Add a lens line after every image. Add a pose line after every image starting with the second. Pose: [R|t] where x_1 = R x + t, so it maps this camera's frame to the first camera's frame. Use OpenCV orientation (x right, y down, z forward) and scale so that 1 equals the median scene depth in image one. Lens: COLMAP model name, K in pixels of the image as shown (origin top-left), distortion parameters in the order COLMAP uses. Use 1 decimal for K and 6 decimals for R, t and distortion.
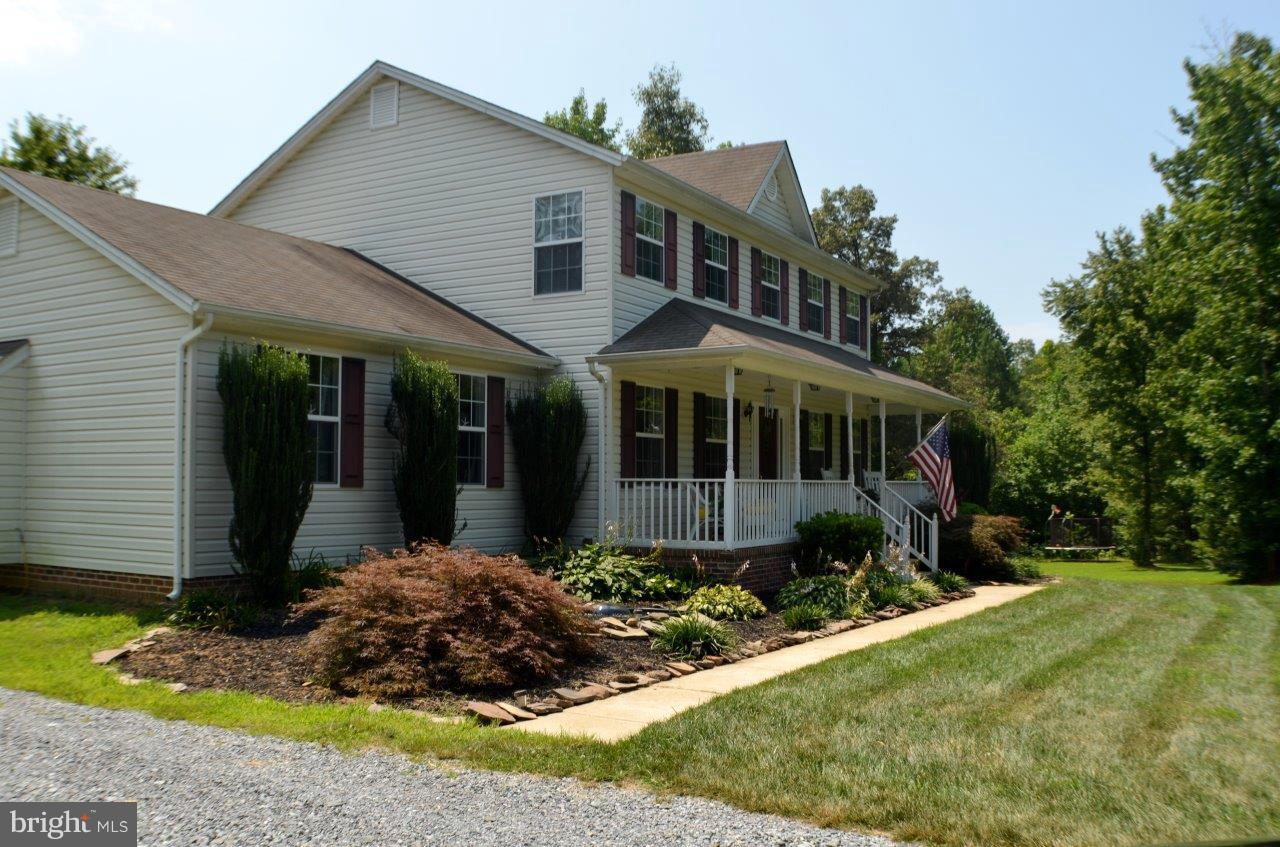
lens RADIAL K [[1219.1, 0, 640.0], [0, 1219.1, 423.5], [0, 0, 1]] dist [-0.191953, -0.007629]
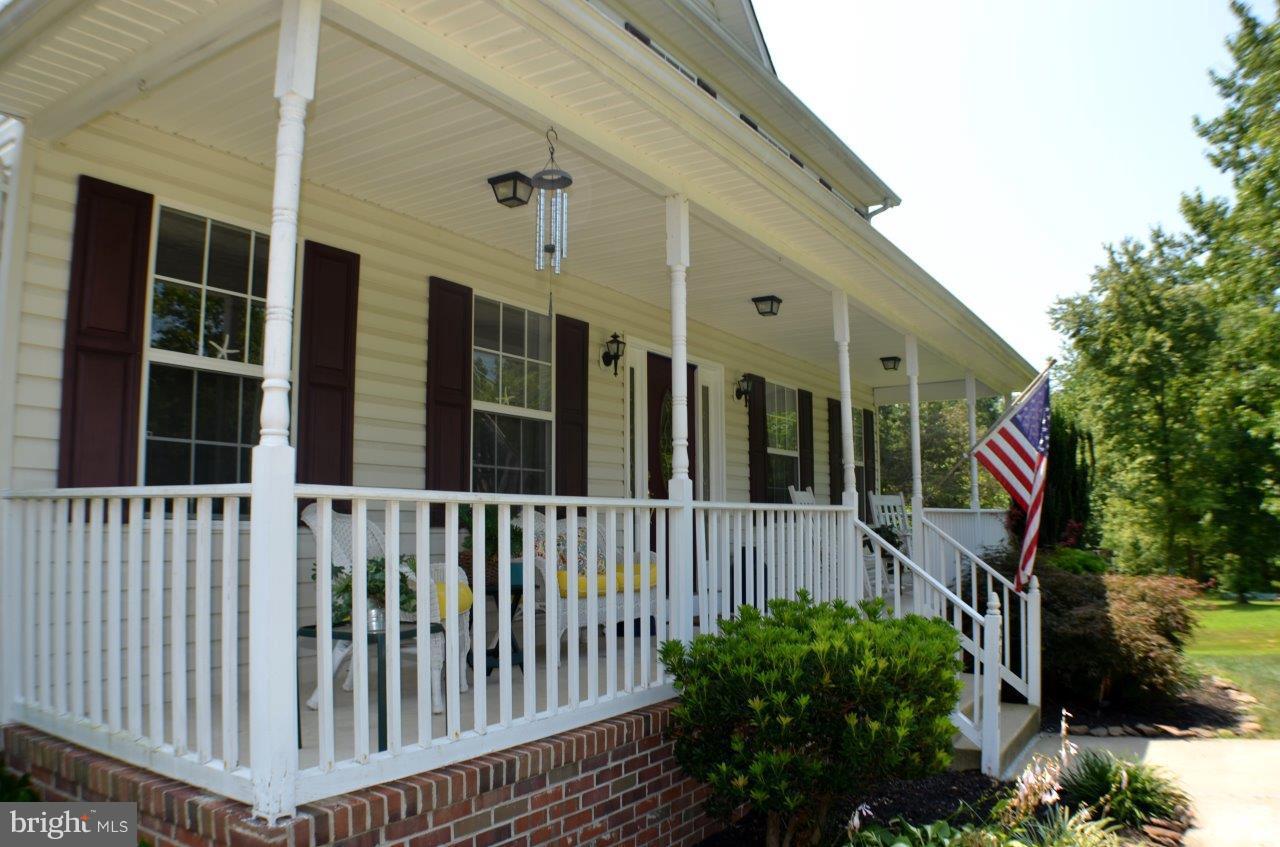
lens RADIAL K [[931.6, 0, 640.0], [0, 931.6, 423.5], [0, 0, 1]] dist [-0.195471, 0.048042]
pose [[0.998837, -0.012914, -0.046461, 0.073303], [0.010207, 0.998263, -0.058033, 0.022705], [0.047130, 0.057491, 0.997233, 0.424967]]
